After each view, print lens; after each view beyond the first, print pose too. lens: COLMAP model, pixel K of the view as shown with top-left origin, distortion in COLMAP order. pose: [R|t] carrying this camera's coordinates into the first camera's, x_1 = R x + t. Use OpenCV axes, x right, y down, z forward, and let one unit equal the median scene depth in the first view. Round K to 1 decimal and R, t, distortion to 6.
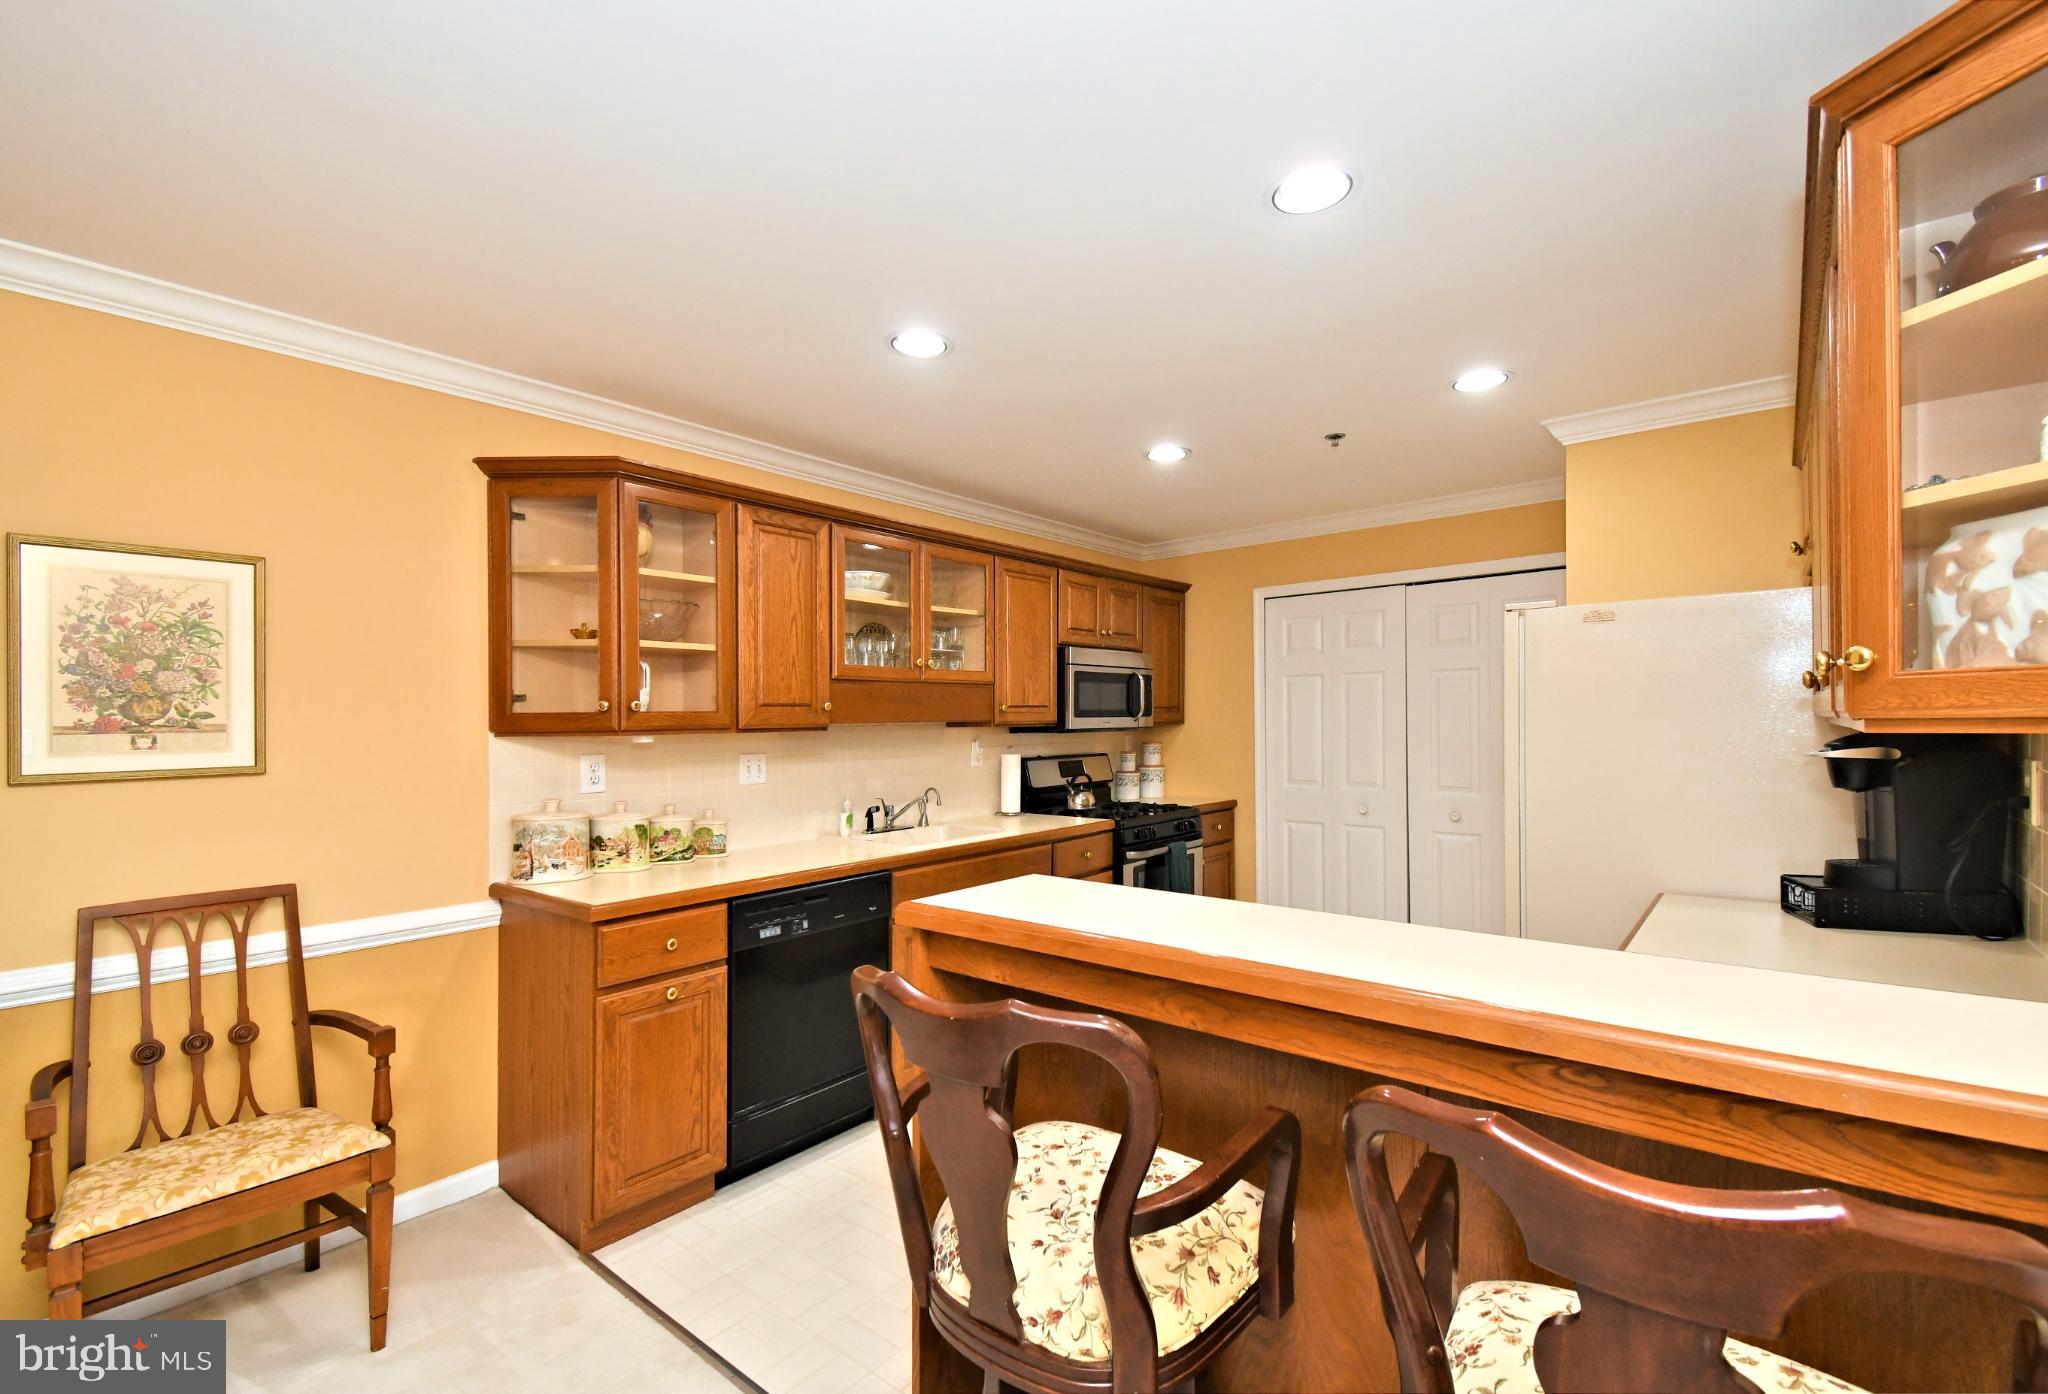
lens RADIAL K [[905.2, 0, 1033.9], [0, 905.2, 727.5], [0, 0, 1]] dist [0.013327, -0.003232]
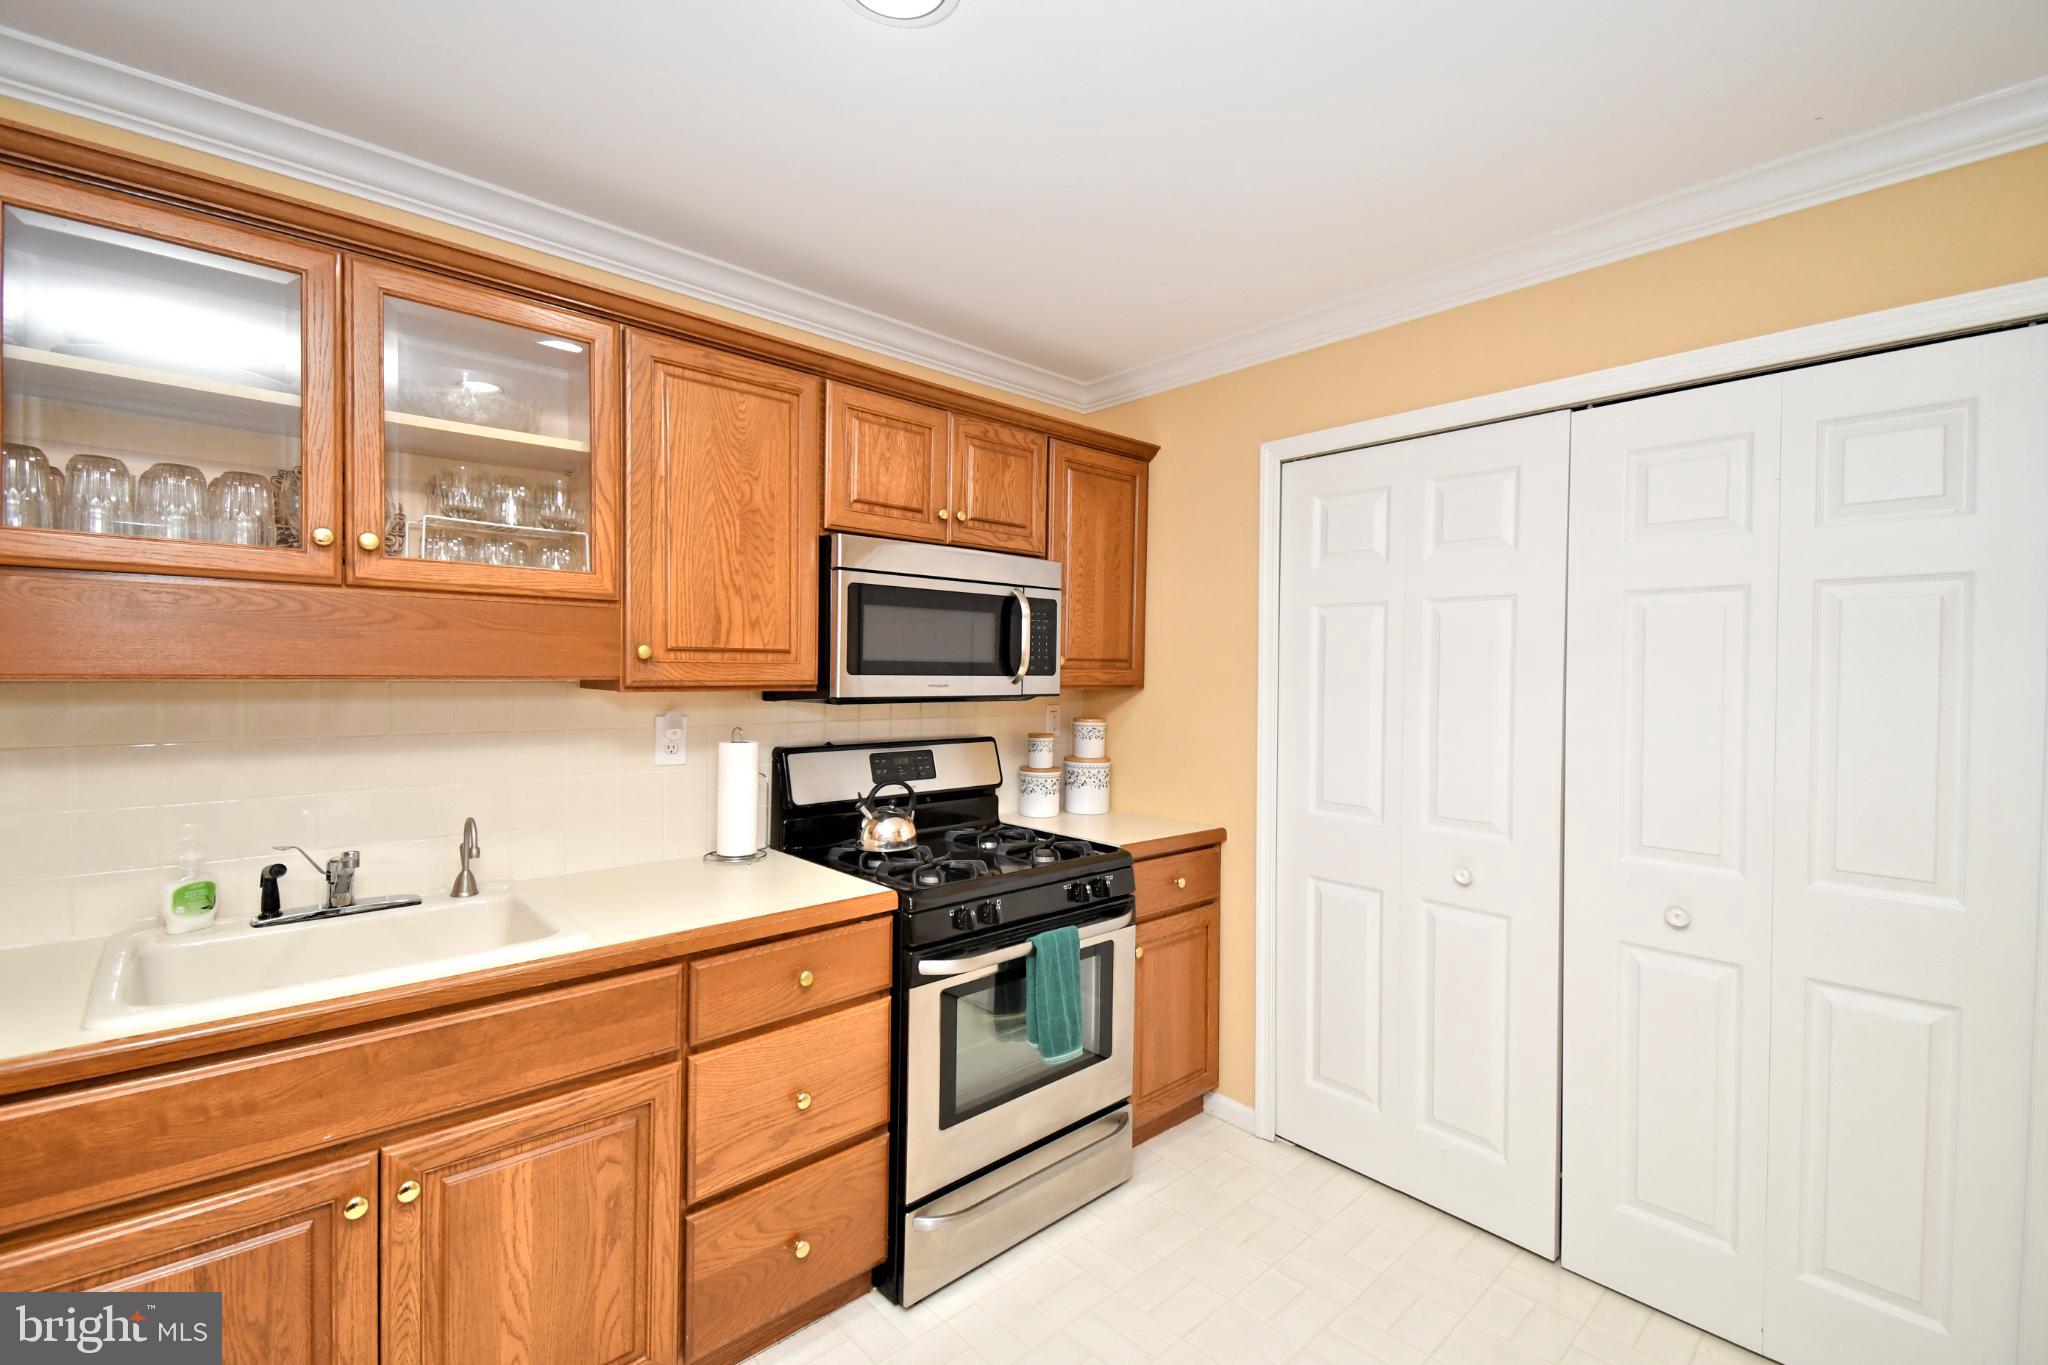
lens RADIAL K [[888.8, 0, 1015.9], [0, 888.8, 677.4], [0, 0, 1]] dist [0.021784, -0.000166]
pose [[0.987757, 0.025495, -0.153901, 0.208678], [-0.025569, 0.999672, 0.001501, -0.012683], [0.153888, 0.002452, 0.988085, 0.514706]]
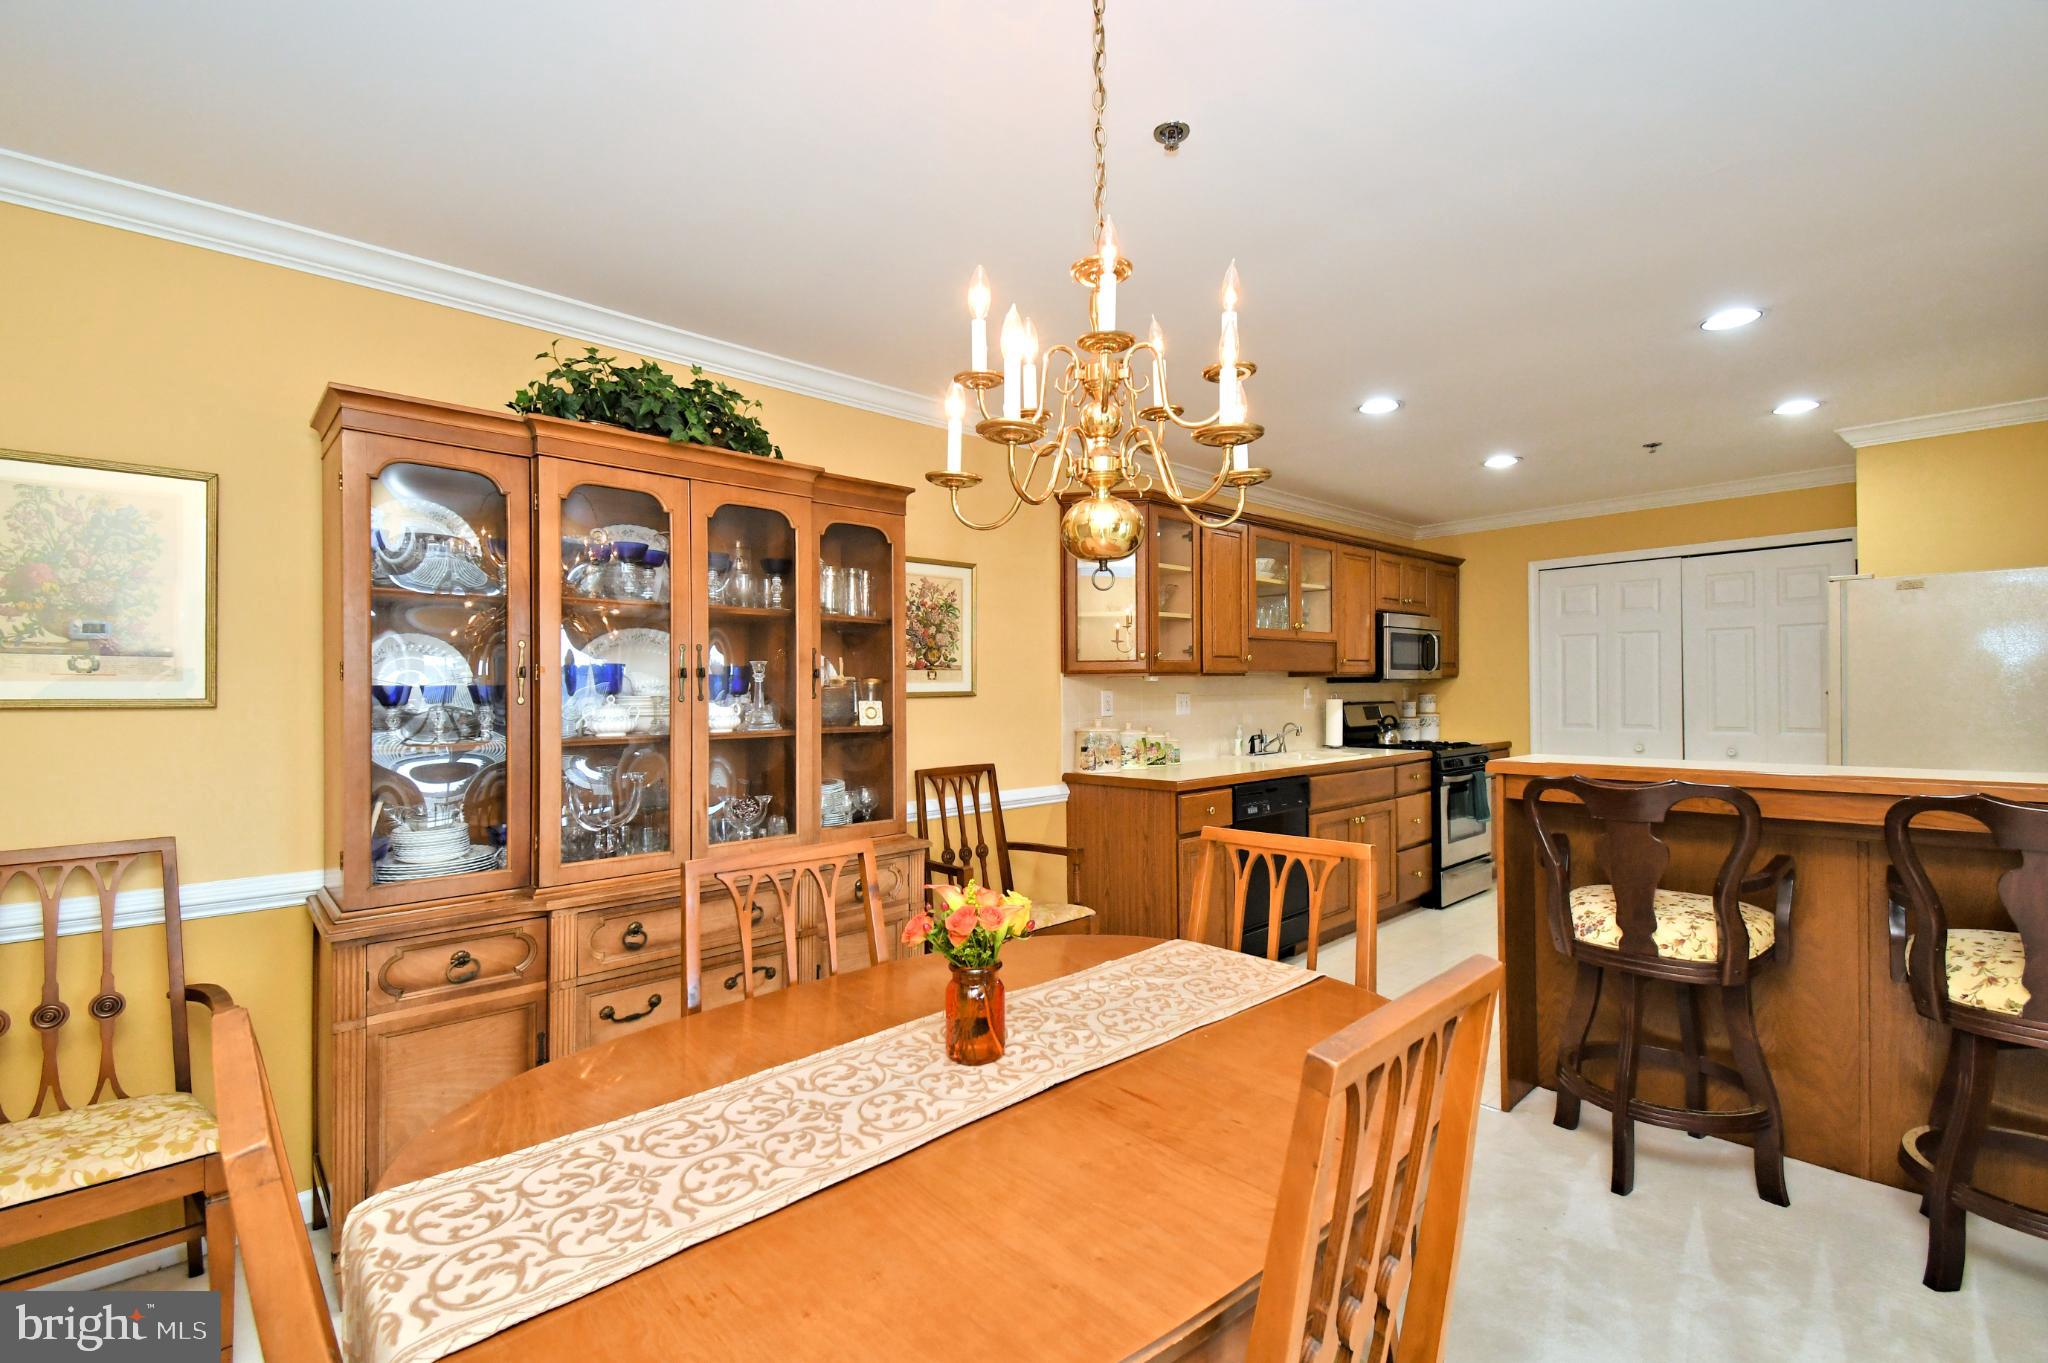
lens RADIAL K [[888.8, 0, 1024.9], [0, 888.8, 683.2], [0, 0, 1]] dist [0.021784, -0.000166]
pose [[0.988827, -0.000126, -0.149069, -0.264471], [-0.001865, 0.999911, -0.013217, 0.024625], [0.149057, 0.013348, 0.988738, -0.283826]]
